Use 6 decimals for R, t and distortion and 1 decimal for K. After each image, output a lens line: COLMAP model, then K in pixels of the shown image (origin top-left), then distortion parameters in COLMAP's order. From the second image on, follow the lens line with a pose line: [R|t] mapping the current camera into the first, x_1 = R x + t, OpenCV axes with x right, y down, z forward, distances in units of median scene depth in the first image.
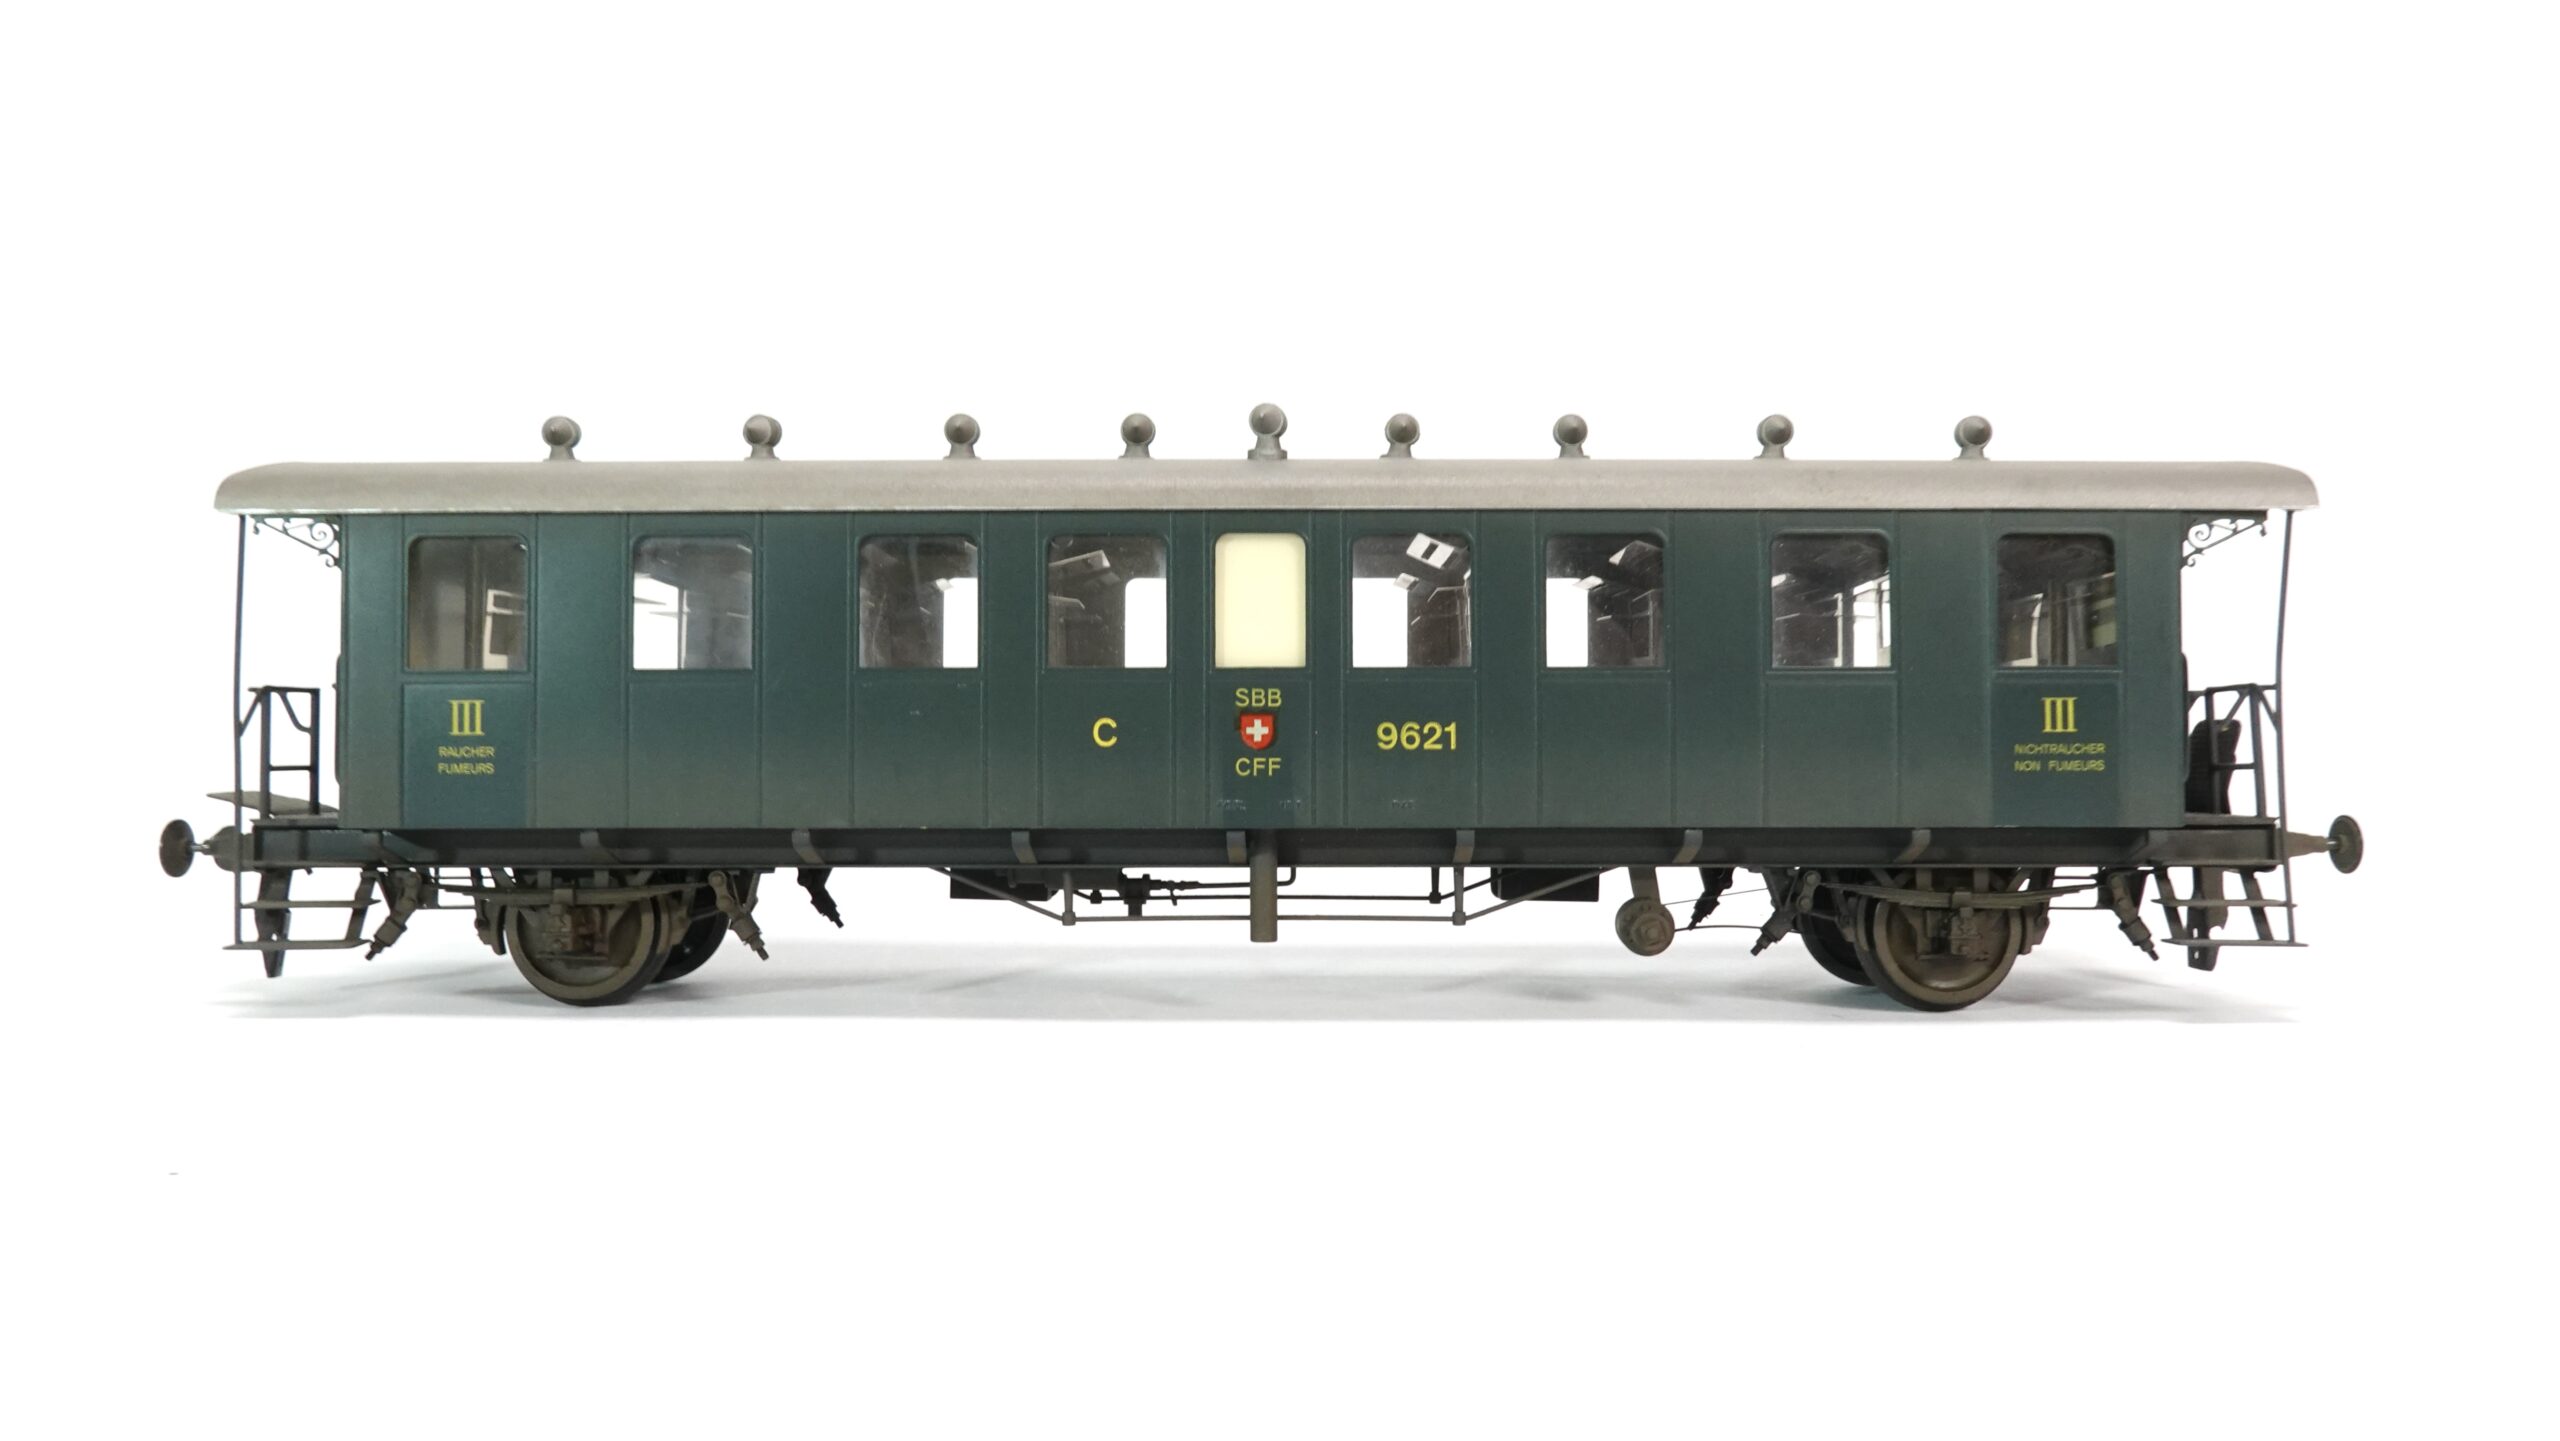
lens RADIAL K [[1897.6, 0, 1289.8], [0, 1897.6, 706.4], [0, 0, 1]] dist [-0.003857, -0.000529]
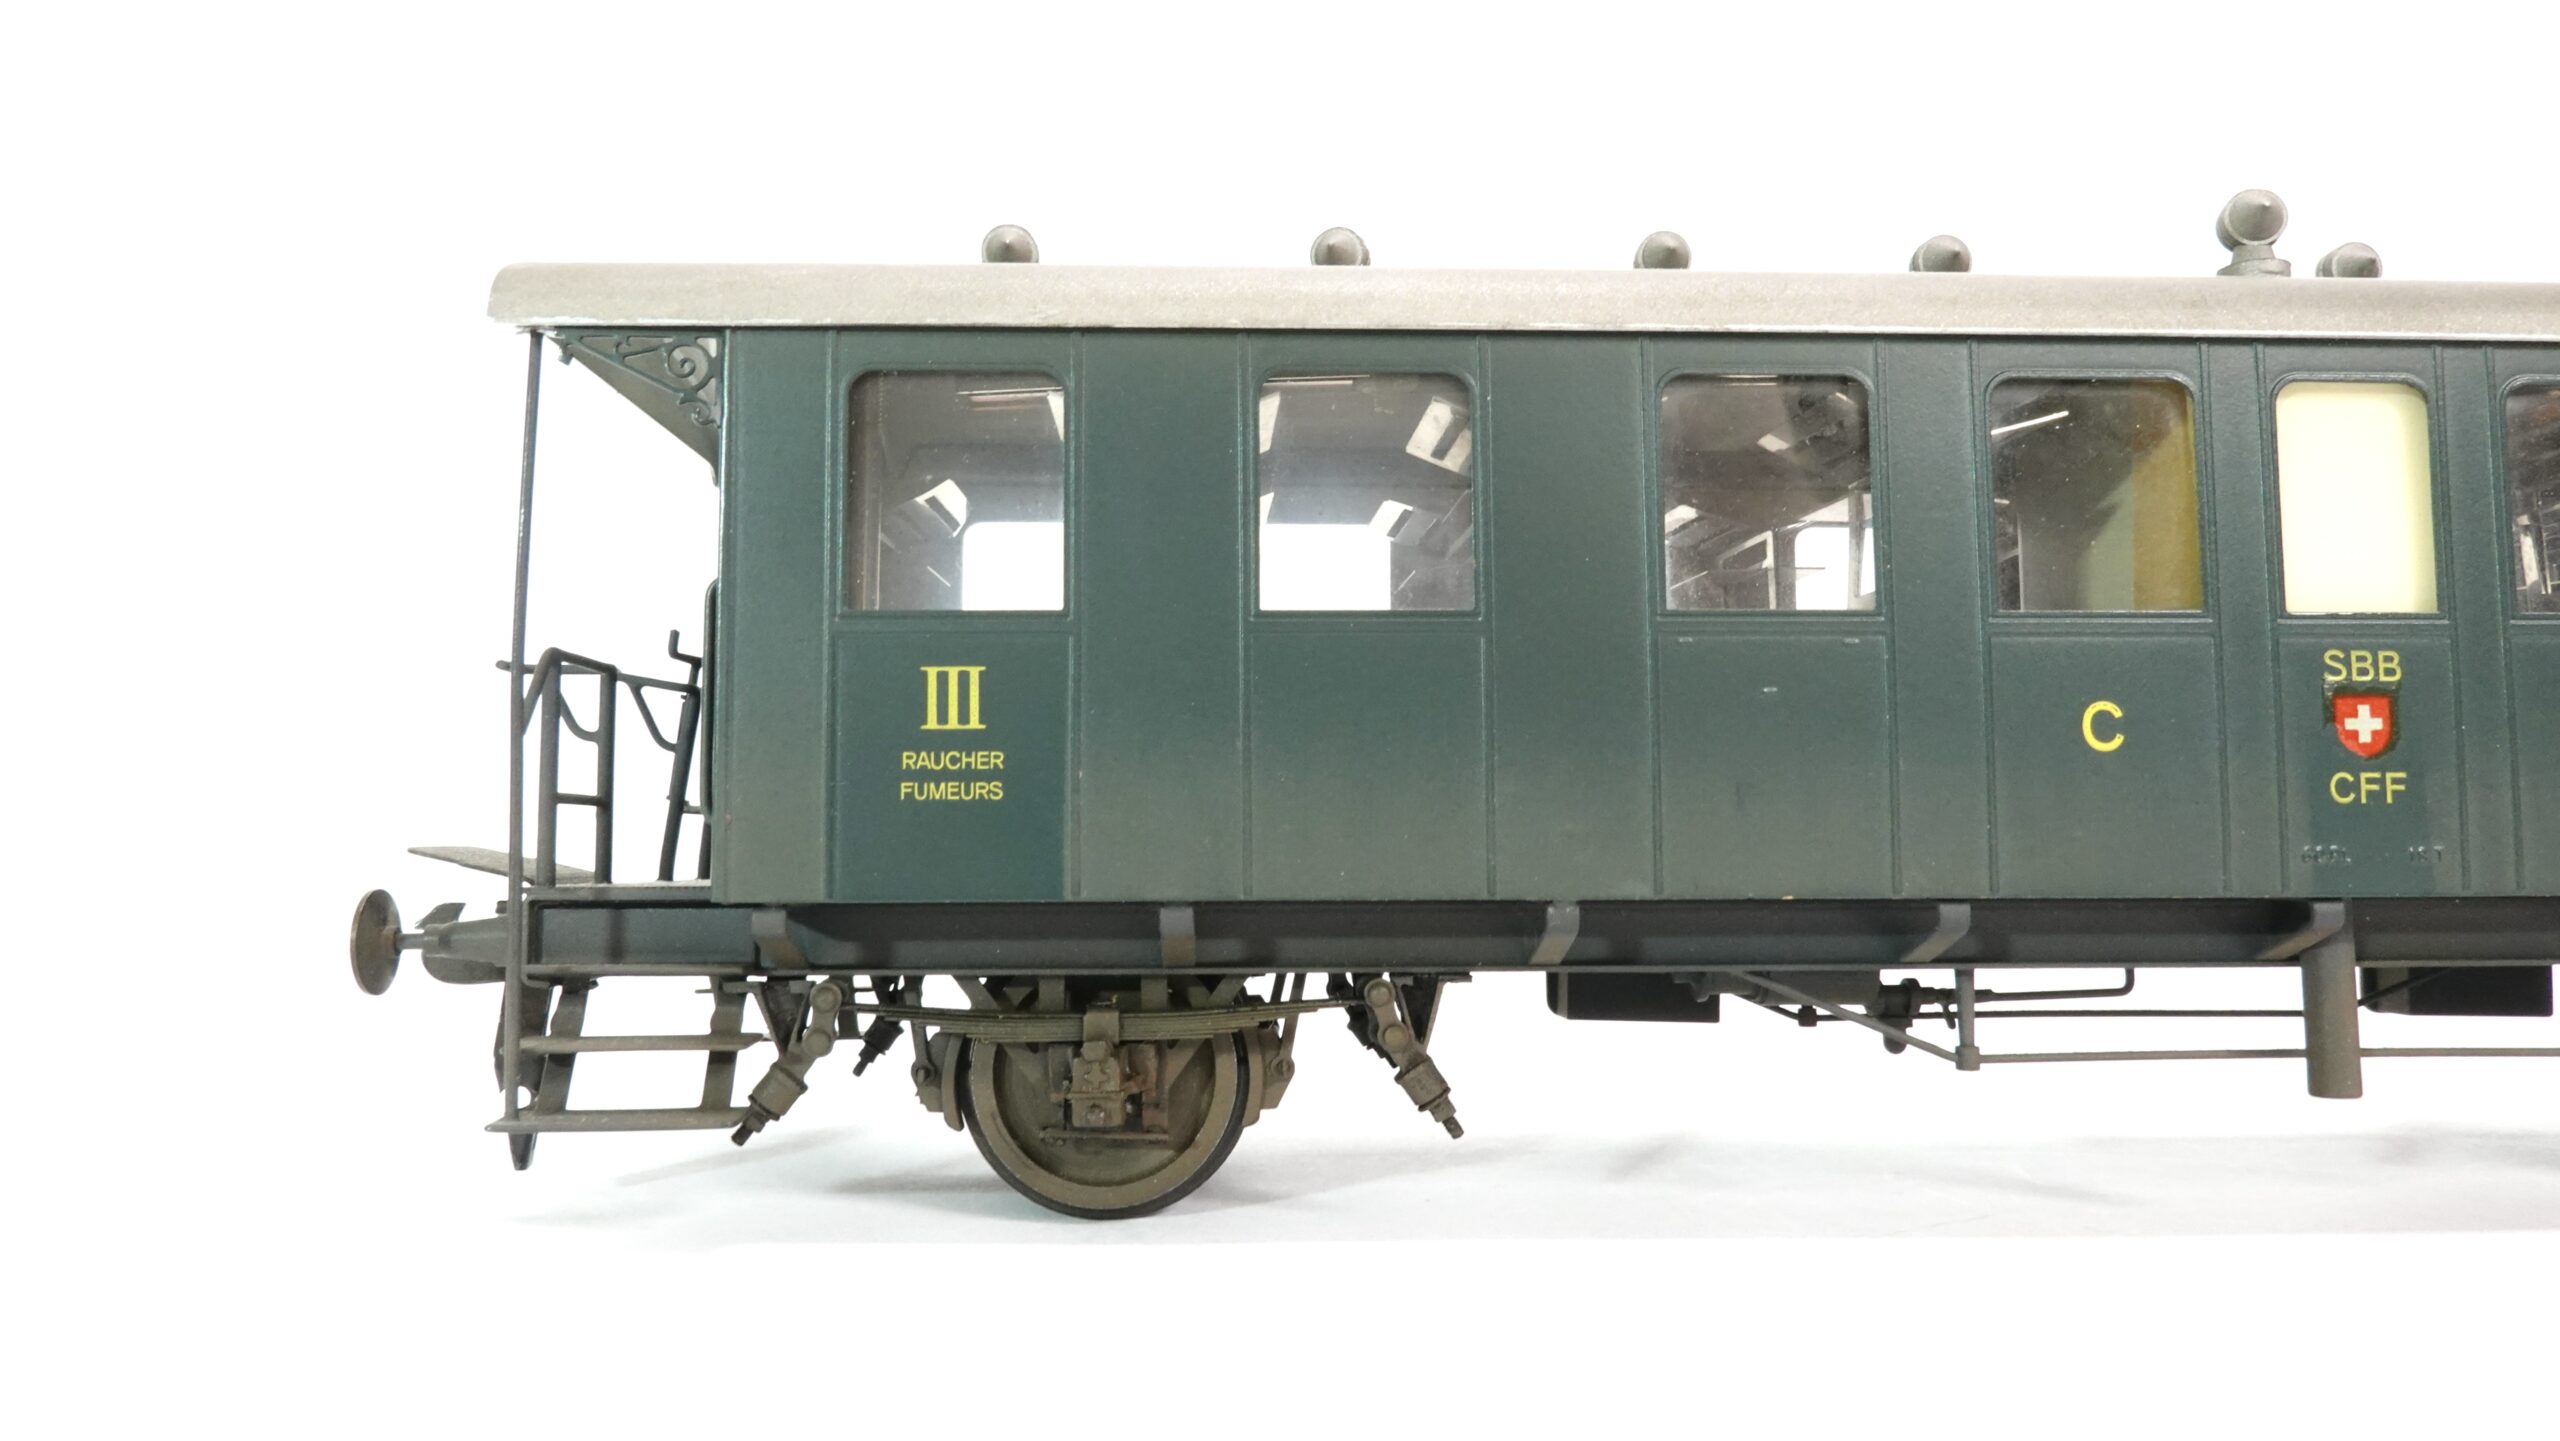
lens RADIAL K [[1742.5, 0, 1280.0], [0, 1742.5, 720.5], [0, 0, 1]] dist [-0.009034, -0.001342]
pose [[0.998478, 0.002877, 0.055085, -0.356301], [0.000263, 0.998379, -0.056907, 0.039676], [-0.055160, 0.056834, 0.996859, 0.480078]]
